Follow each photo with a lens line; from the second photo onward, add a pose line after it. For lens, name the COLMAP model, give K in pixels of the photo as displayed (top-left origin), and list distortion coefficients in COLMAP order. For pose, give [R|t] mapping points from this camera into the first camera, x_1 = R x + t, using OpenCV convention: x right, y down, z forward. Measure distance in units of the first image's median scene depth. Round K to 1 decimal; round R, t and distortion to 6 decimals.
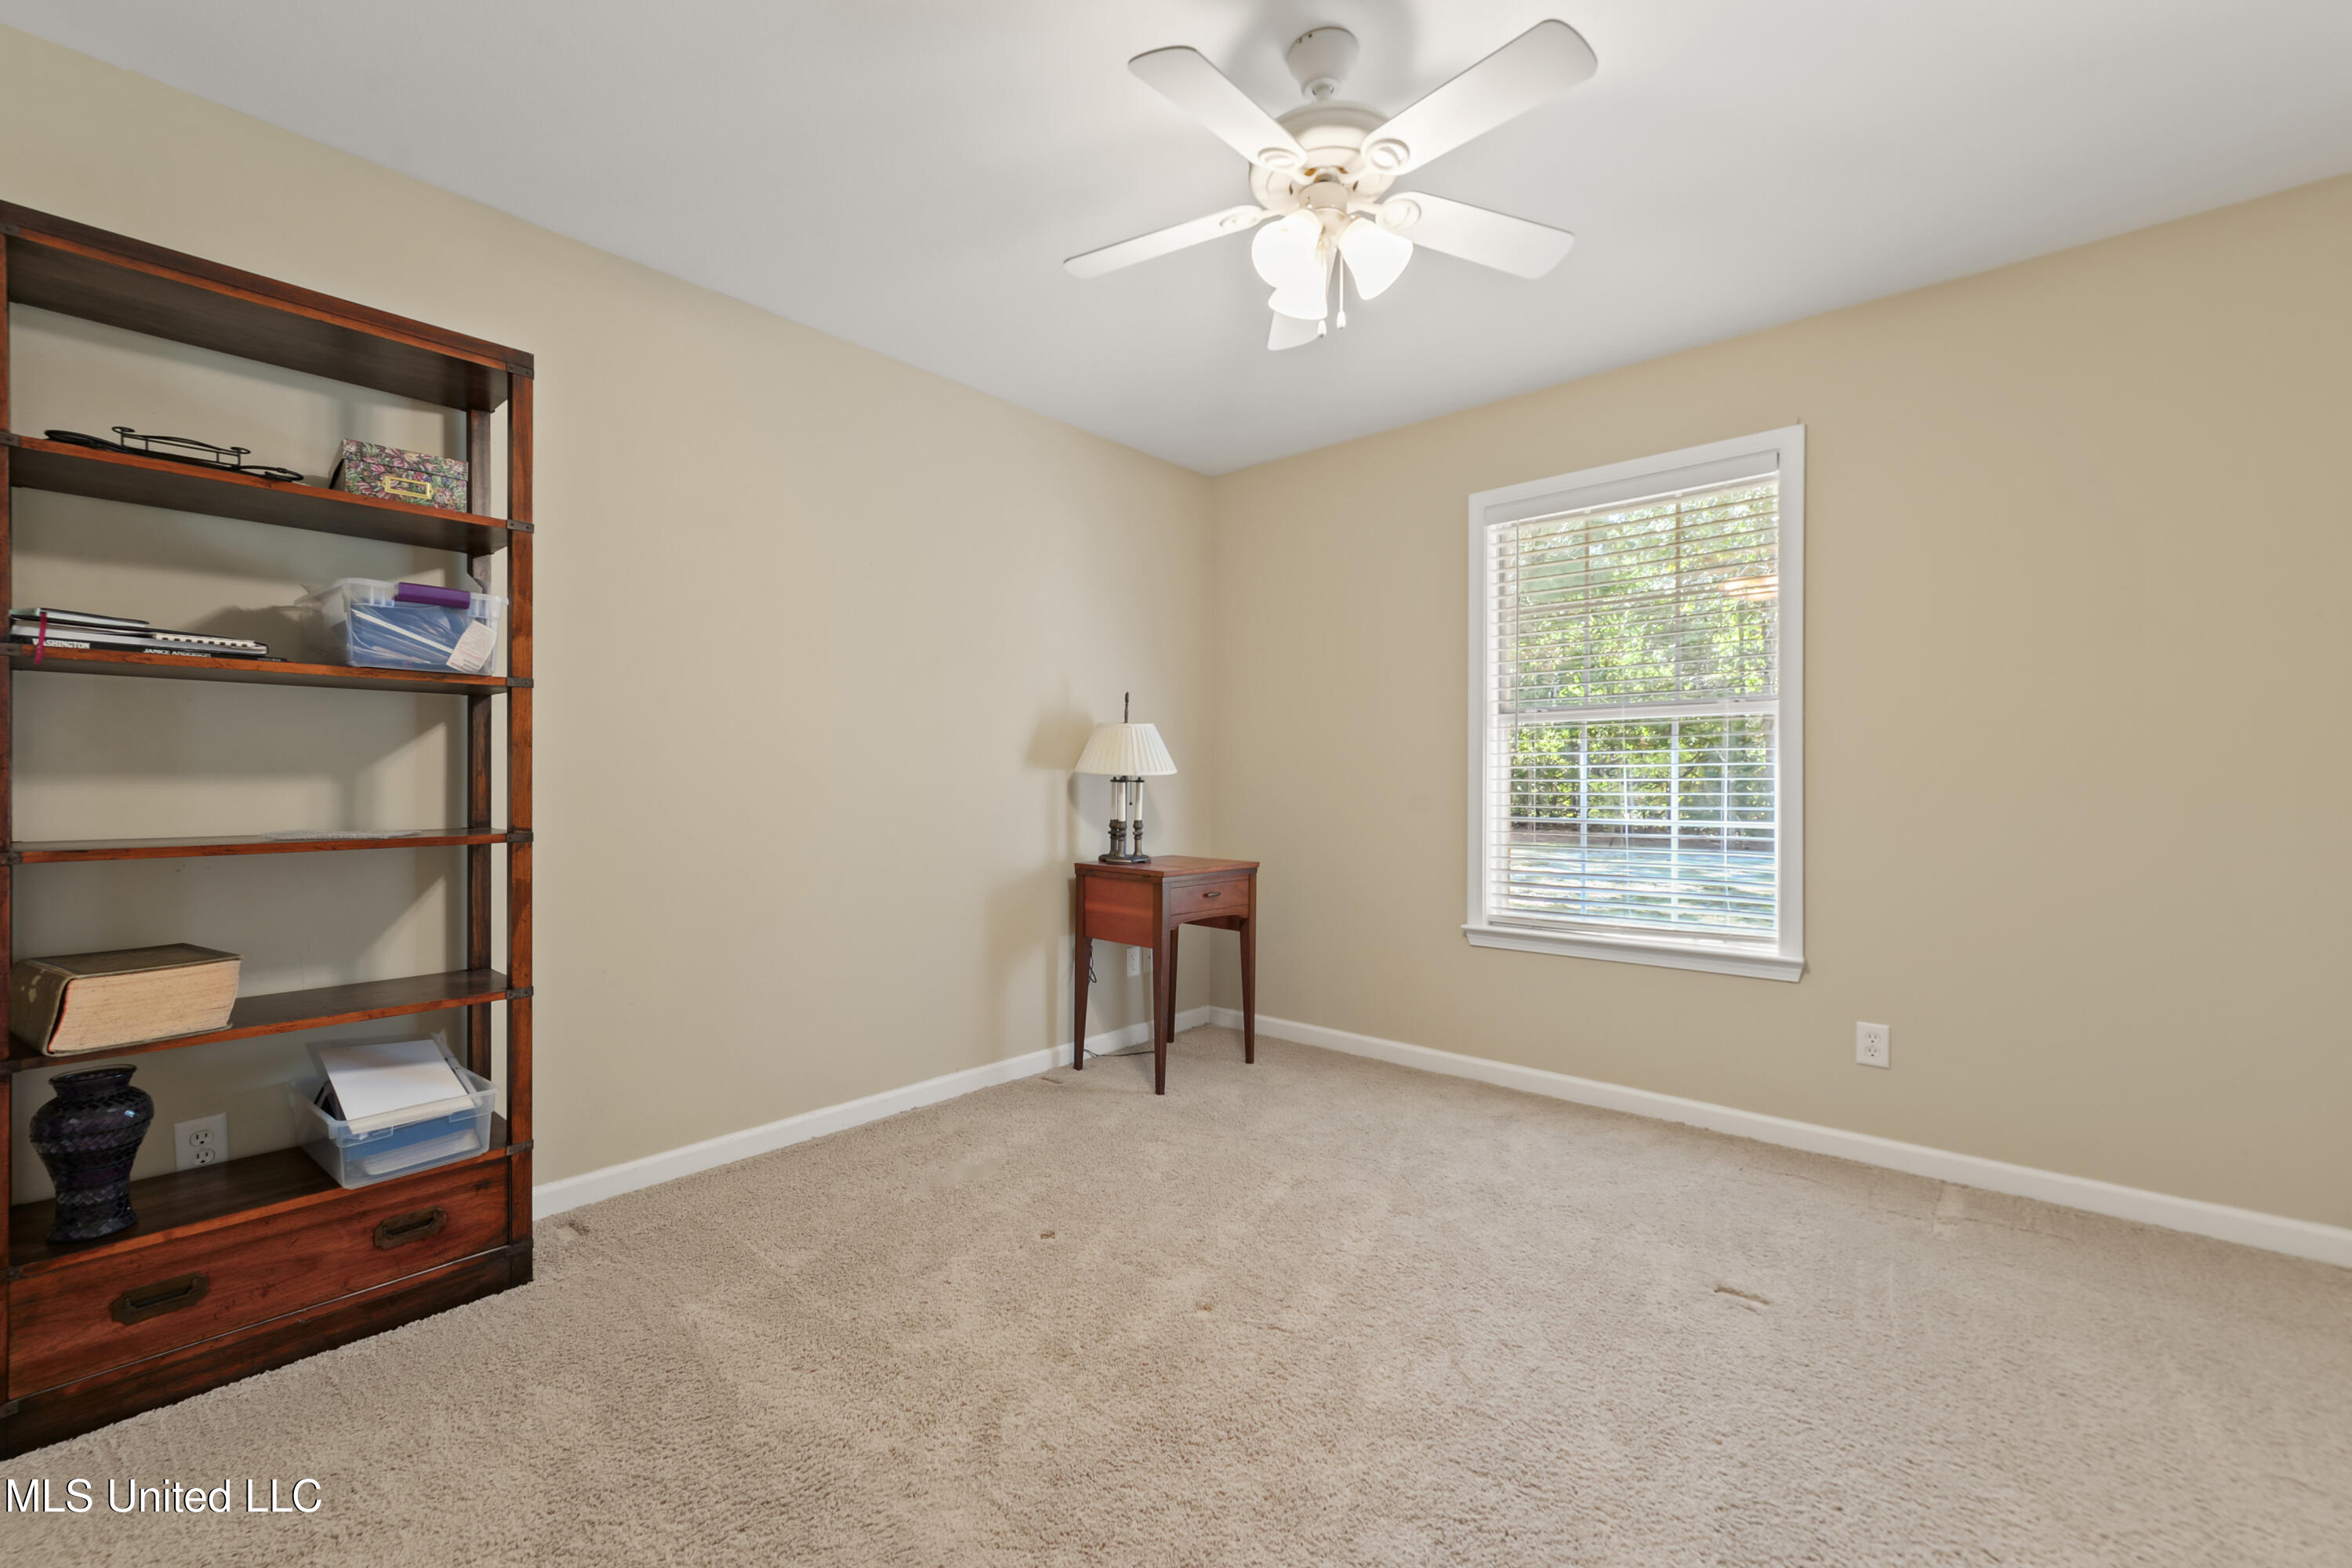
lens RADIAL K [[951.8, 0, 1177.3], [0, 951.8, 779.8], [0, 0, 1]] dist [0.008893, -0.000927]
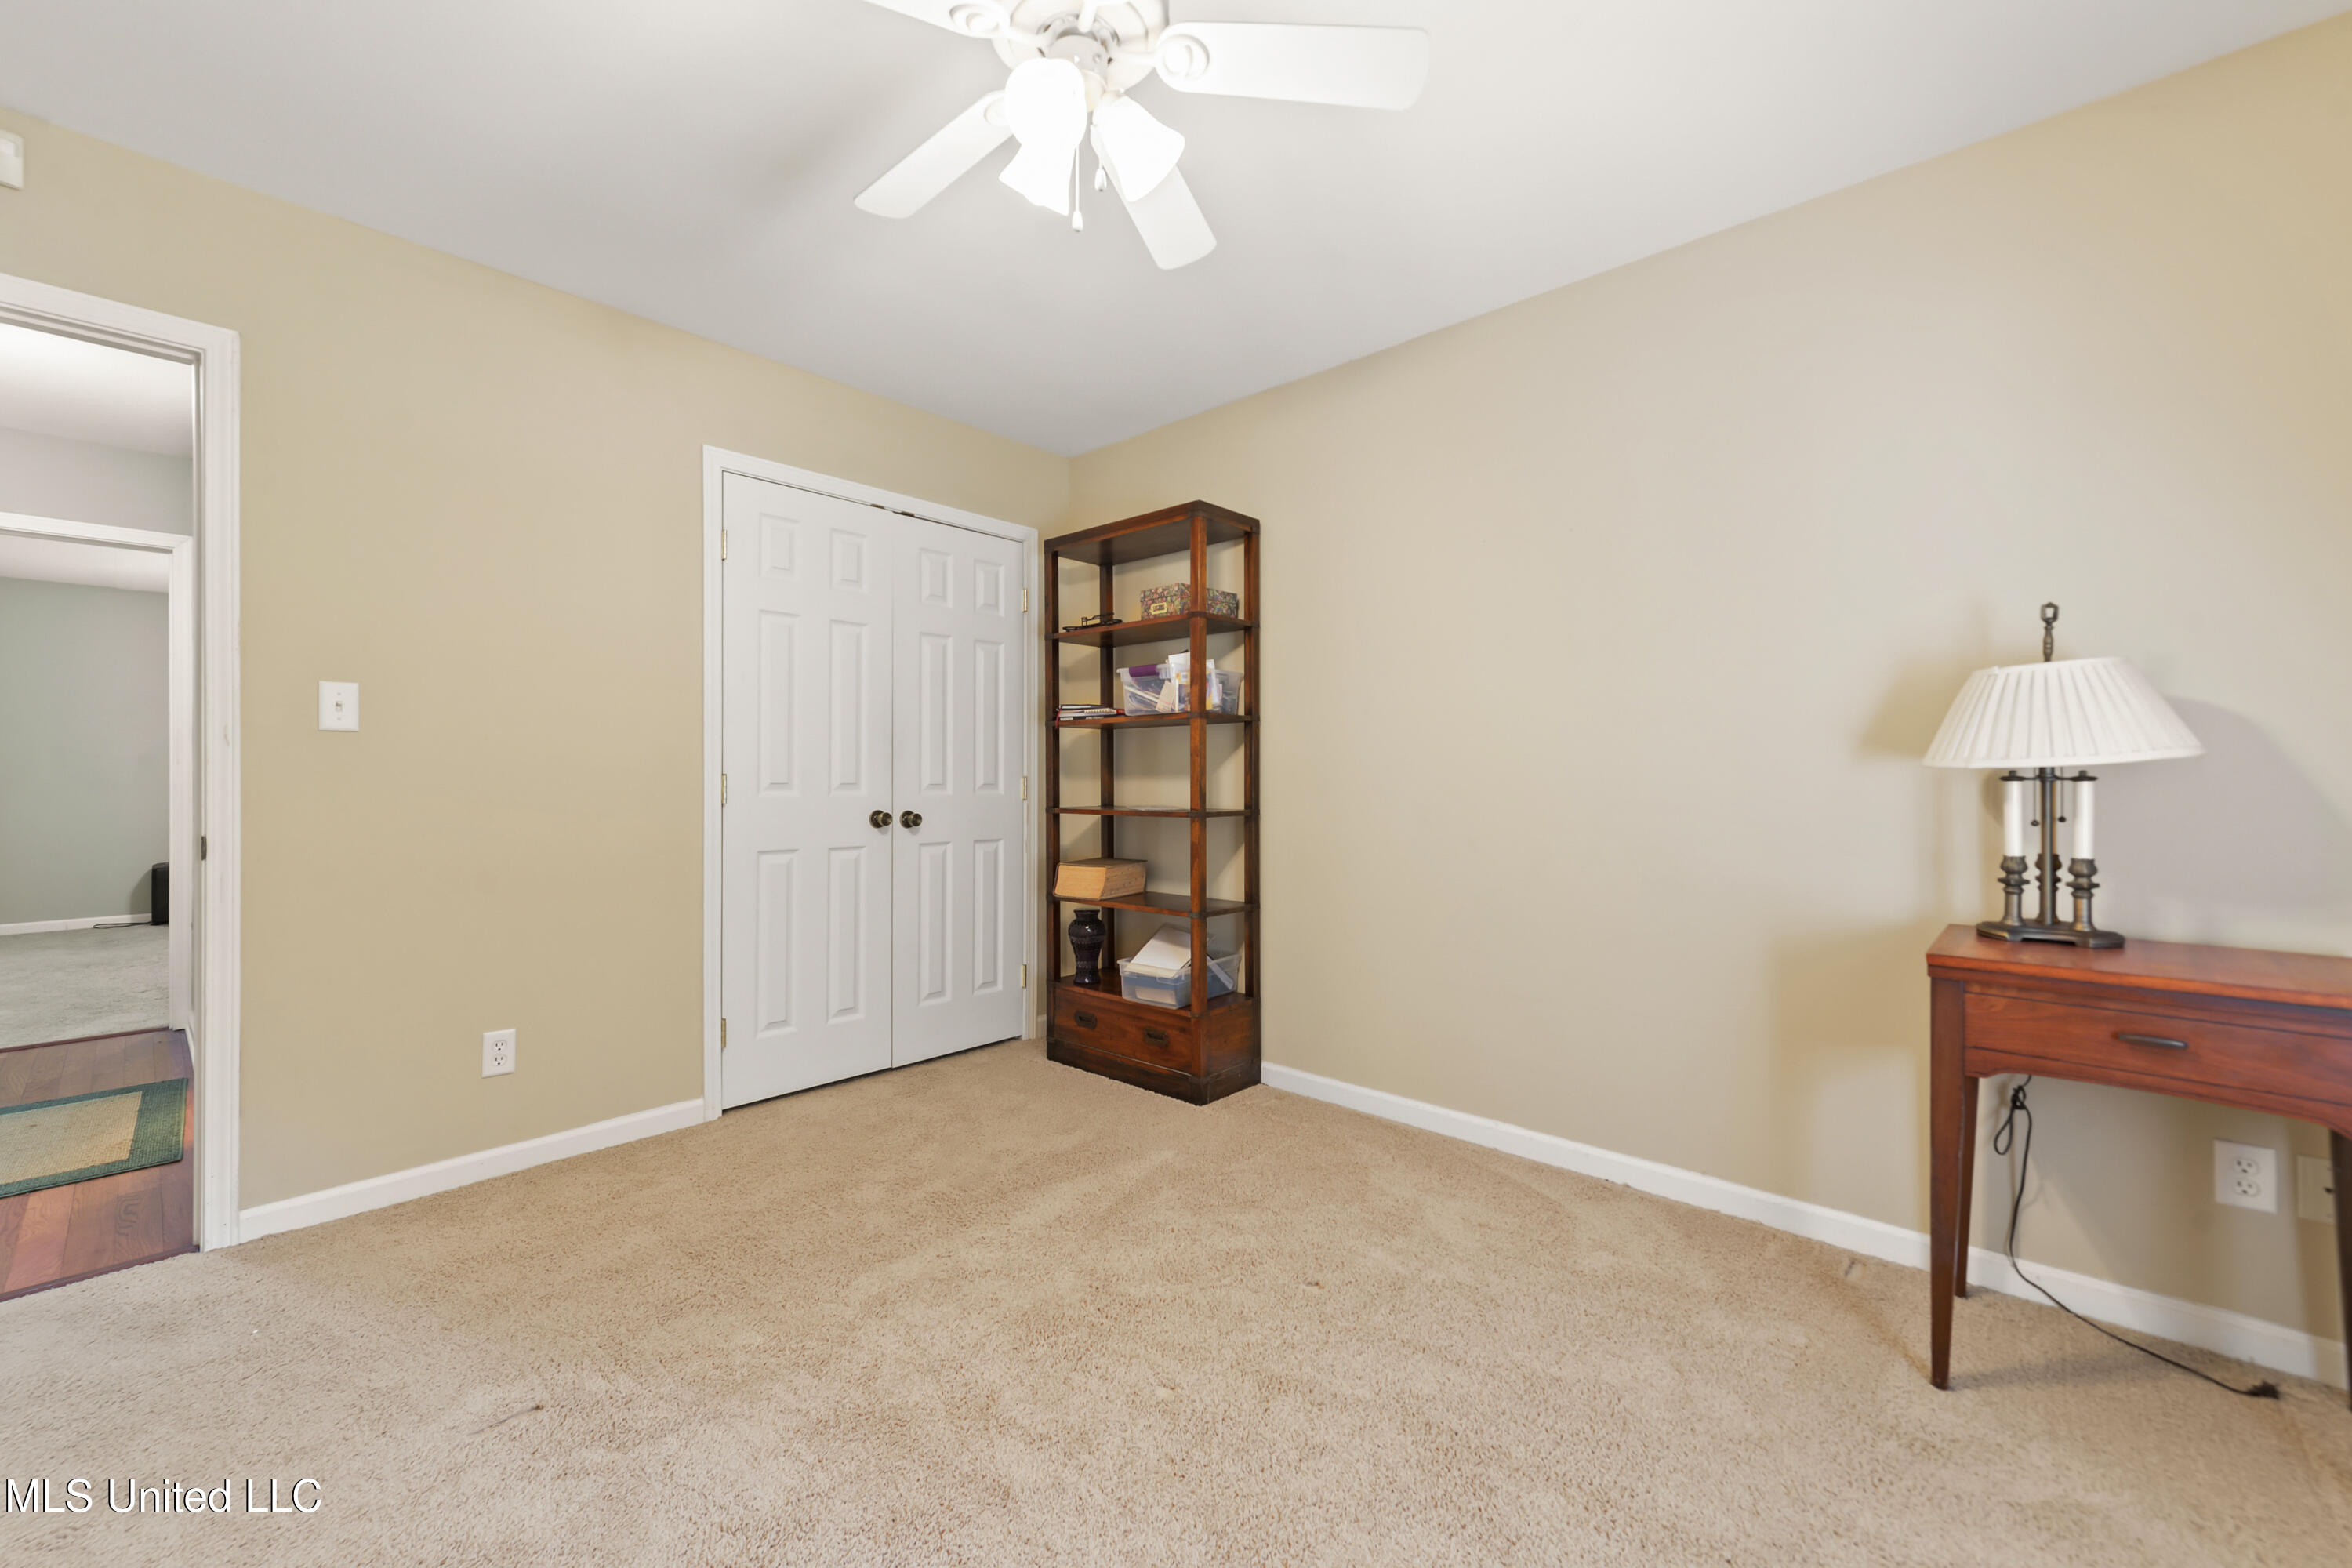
lens RADIAL K [[951.8, 0, 1176.1], [0, 951.8, 783.0], [0, 0, 1]] dist [0.008893, -0.000927]
pose [[-0.017991, -0.004537, -0.999828, 0.819749], [-0.006476, 0.999969, -0.004421, 0.016854], [0.999817, 0.006396, -0.018020, 0.961667]]
